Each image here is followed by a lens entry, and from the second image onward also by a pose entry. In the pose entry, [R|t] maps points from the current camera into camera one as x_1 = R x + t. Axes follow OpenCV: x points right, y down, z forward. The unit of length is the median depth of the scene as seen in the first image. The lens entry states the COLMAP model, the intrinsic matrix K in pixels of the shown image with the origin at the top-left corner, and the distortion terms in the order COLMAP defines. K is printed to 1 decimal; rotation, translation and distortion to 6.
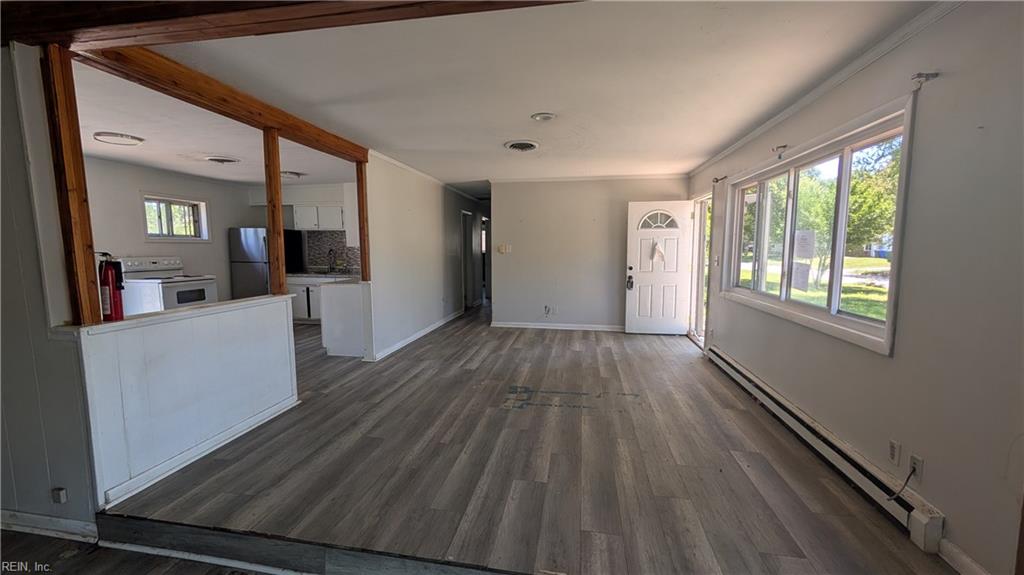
lens RADIAL K [[384.1, 0, 514.3], [0, 384.1, 284.6], [0, 0, 1]] dist [-0.000842, -0.000010]
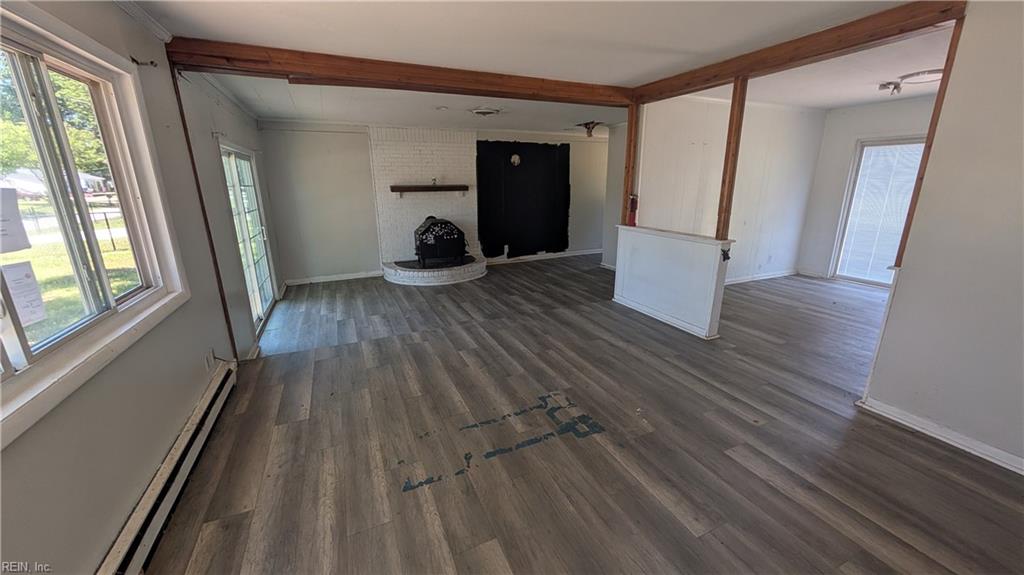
lens RADIAL K [[384.1, 0, 516.5], [0, 384.1, 286.8], [0, 0, 1]] dist [-0.000842, -0.000010]
pose [[-0.820654, 0.156048, -0.549705, 0.462960], [-0.051195, 0.938043, 0.342717, -0.181518], [0.569127, 0.309394, -0.761820, 1.466846]]
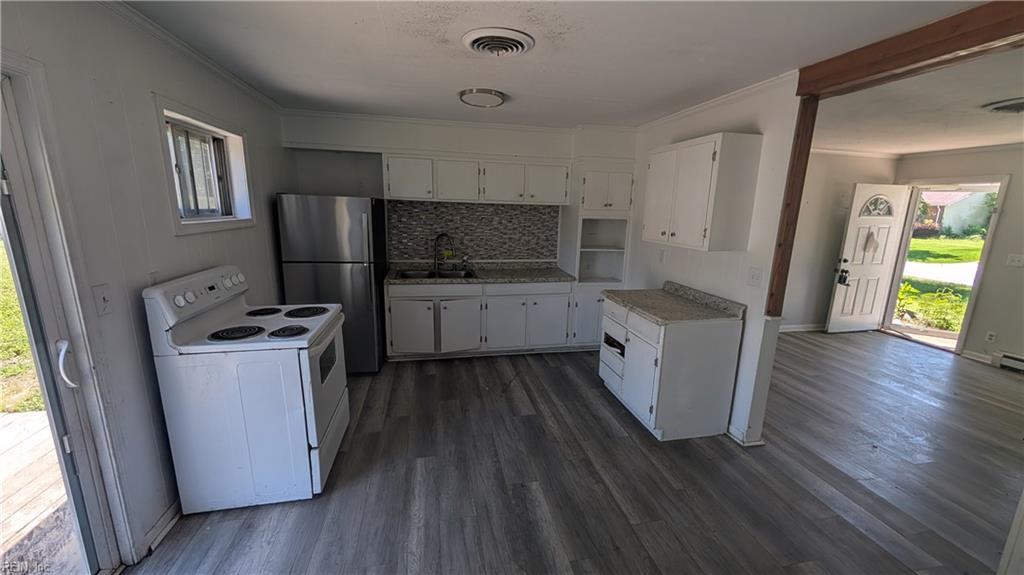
lens RADIAL K [[384.1, 0, 515.5], [0, 384.1, 286.2], [0, 0, 1]] dist [-0.000842, -0.000010]
pose [[0.925048, -0.052053, 0.376266, -1.196228], [0.010621, 0.993723, 0.111362, -0.149505], [-0.379701, -0.099019, 0.919795, 0.787812]]
